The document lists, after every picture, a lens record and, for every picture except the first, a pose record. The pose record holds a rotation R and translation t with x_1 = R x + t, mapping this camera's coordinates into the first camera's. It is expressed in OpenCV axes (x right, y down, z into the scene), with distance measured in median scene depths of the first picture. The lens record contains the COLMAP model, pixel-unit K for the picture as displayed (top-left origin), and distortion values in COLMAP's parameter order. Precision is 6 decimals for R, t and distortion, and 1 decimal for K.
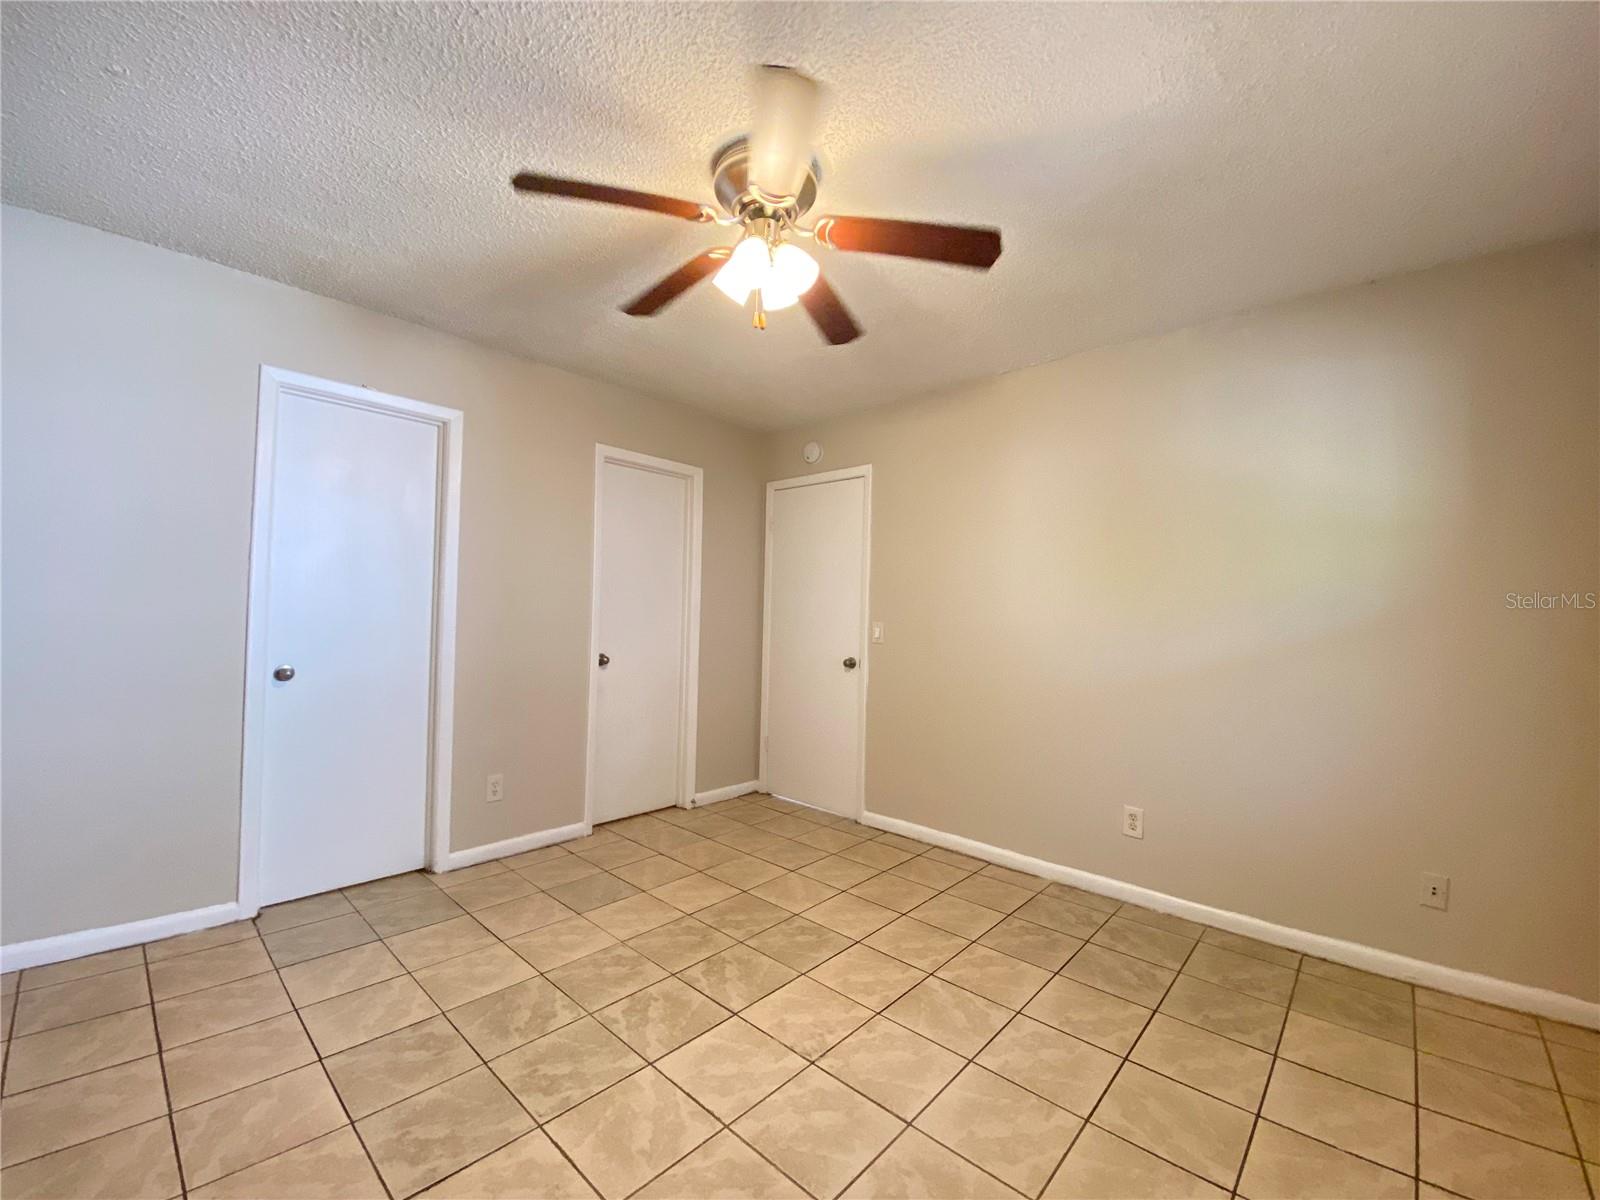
lens RADIAL K [[649.5, 0, 798.2], [0, 649.5, 598.8], [0, 0, 1]] dist [-0.000123, -0.000007]
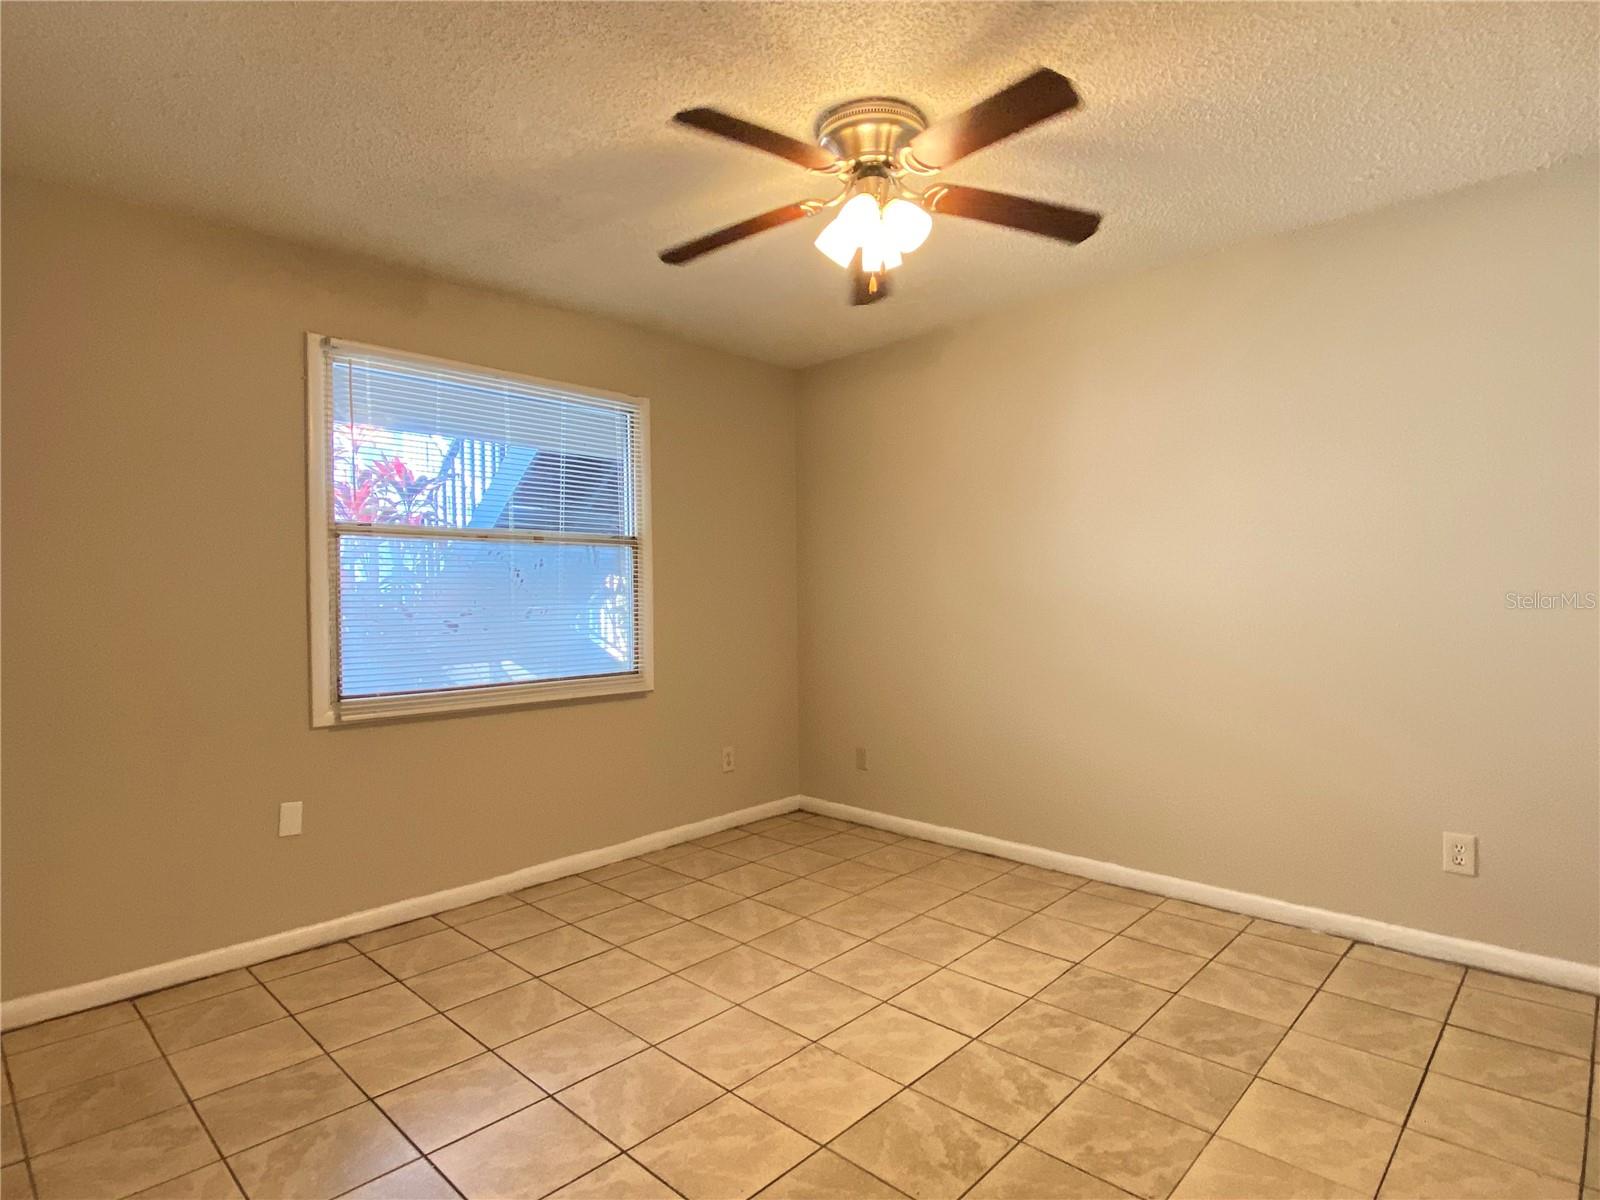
lens RADIAL K [[850.9, 0, 801.9], [0, 850.9, 598.9], [0, 0, 1]] dist [-0.000063, -0.000013]
pose [[-0.999791, -0.008604, 0.018558, 0.021301], [-0.009024, 0.999703, -0.022636, 0.056632], [-0.018358, -0.022798, -0.999572, 2.161941]]
